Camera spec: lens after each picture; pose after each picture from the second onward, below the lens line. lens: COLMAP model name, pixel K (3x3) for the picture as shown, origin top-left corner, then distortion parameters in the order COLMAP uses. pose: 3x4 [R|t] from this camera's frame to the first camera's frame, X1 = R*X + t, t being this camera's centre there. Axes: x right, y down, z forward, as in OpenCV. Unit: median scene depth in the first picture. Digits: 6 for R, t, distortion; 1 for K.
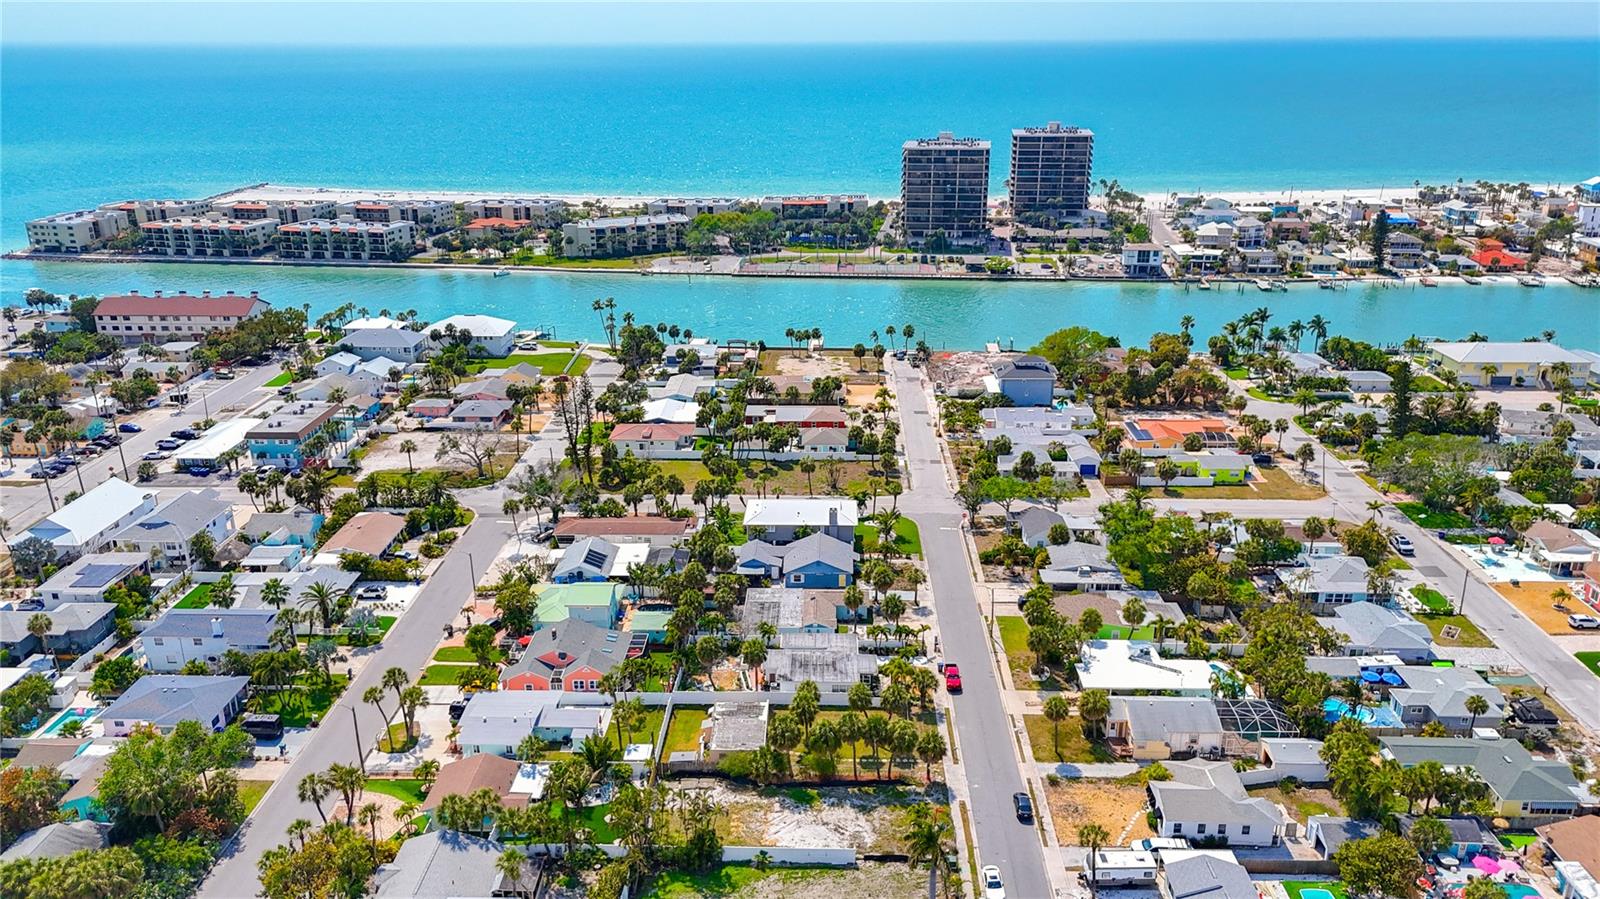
lens RADIAL K [[1174.1, 0, 801.8], [0, 1174.1, 463.5], [0, 0, 1]] dist [0.074266, -0.080594]
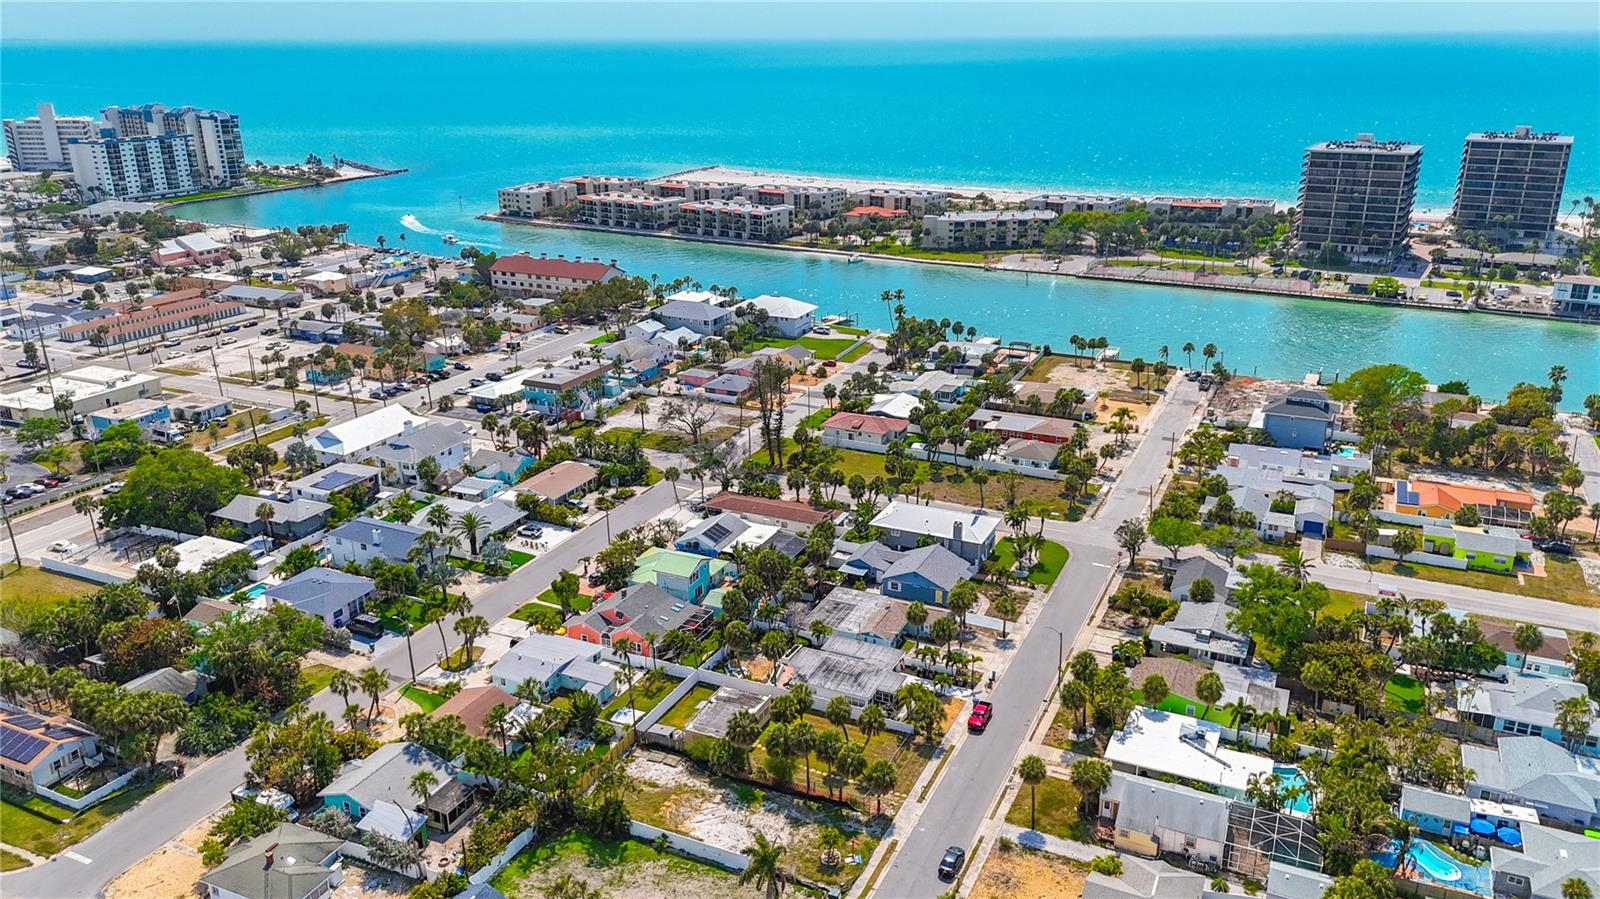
lens RADIAL K [[1174.1, 0, 801.8], [0, 1174.1, 463.5], [0, 0, 1]] dist [0.074266, -0.080594]
pose [[0.916744, 0.135898, -0.375649, 0.196335], [-0.134035, 0.990485, 0.031222, -0.016065], [0.376318, 0.021728, 0.926236, 0.047734]]
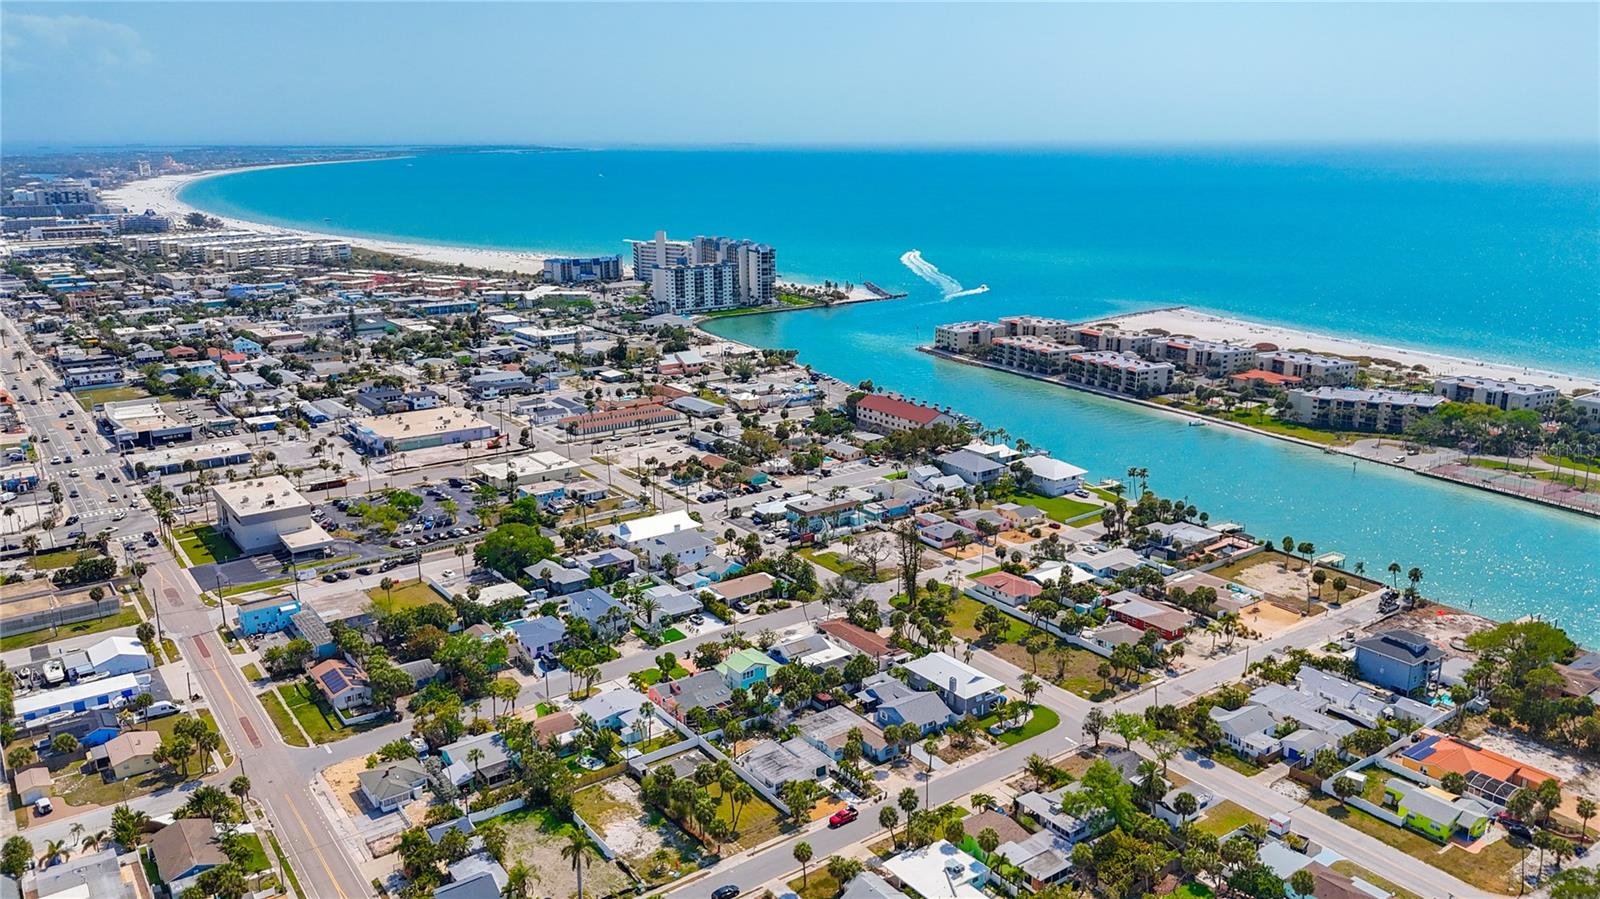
lens RADIAL K [[1174.1, 0, 801.8], [0, 1174.1, 463.5], [0, 0, 1]] dist [0.074266, -0.080594]
pose [[0.610235, 0.213844, -0.762813, 0.604658], [-0.267833, 0.961872, 0.055386, -0.148547], [0.745573, 0.170508, 0.644243, 0.048569]]
